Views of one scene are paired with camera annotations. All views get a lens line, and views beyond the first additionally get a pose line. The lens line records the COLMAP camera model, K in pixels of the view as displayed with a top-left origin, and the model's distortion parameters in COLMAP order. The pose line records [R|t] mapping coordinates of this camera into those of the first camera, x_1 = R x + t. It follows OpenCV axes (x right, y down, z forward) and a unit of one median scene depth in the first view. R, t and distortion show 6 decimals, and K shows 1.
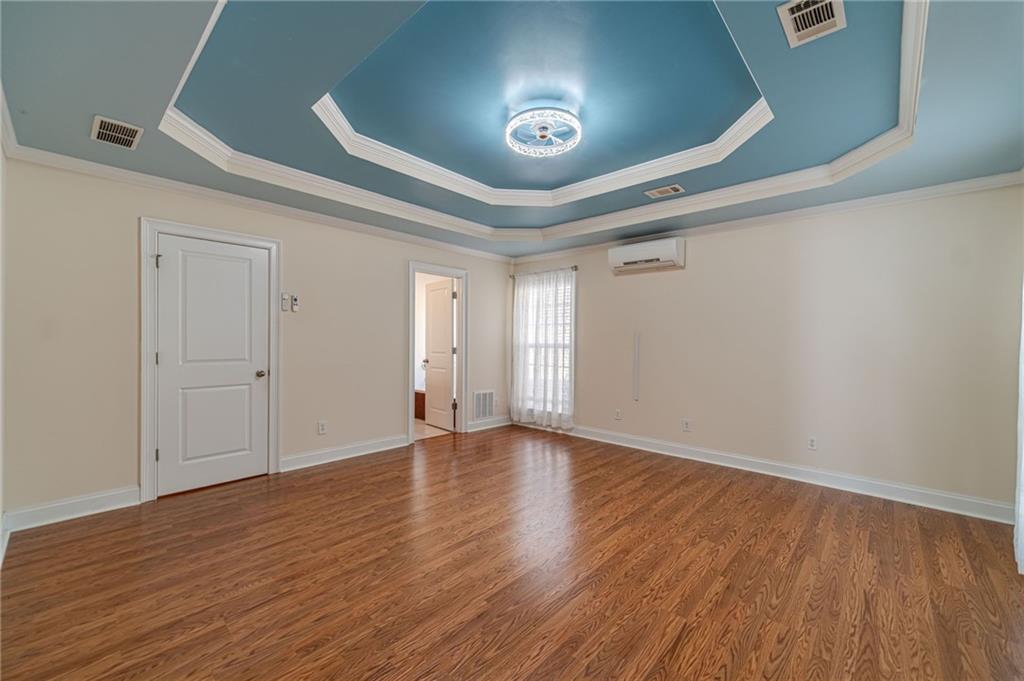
lens RADIAL K [[406.3, 0, 520.0], [0, 406.3, 339.9], [0, 0, 1]] dist [0.014081, -0.001602]
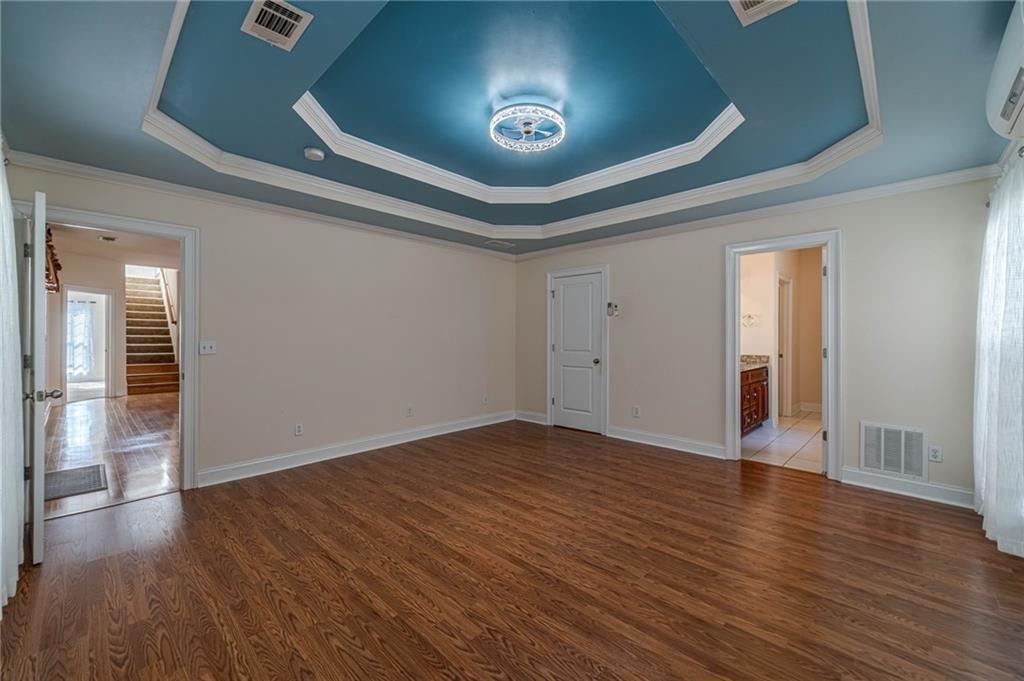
lens RADIAL K [[406.3, 0, 506.5], [0, 406.3, 334.5], [0, 0, 1]] dist [0.014081, -0.001602]
pose [[-0.032527, -0.013224, -0.999383, 1.261838], [-0.001322, 0.999912, -0.013188, 0.017307], [0.999470, 0.000892, -0.032541, 1.194324]]
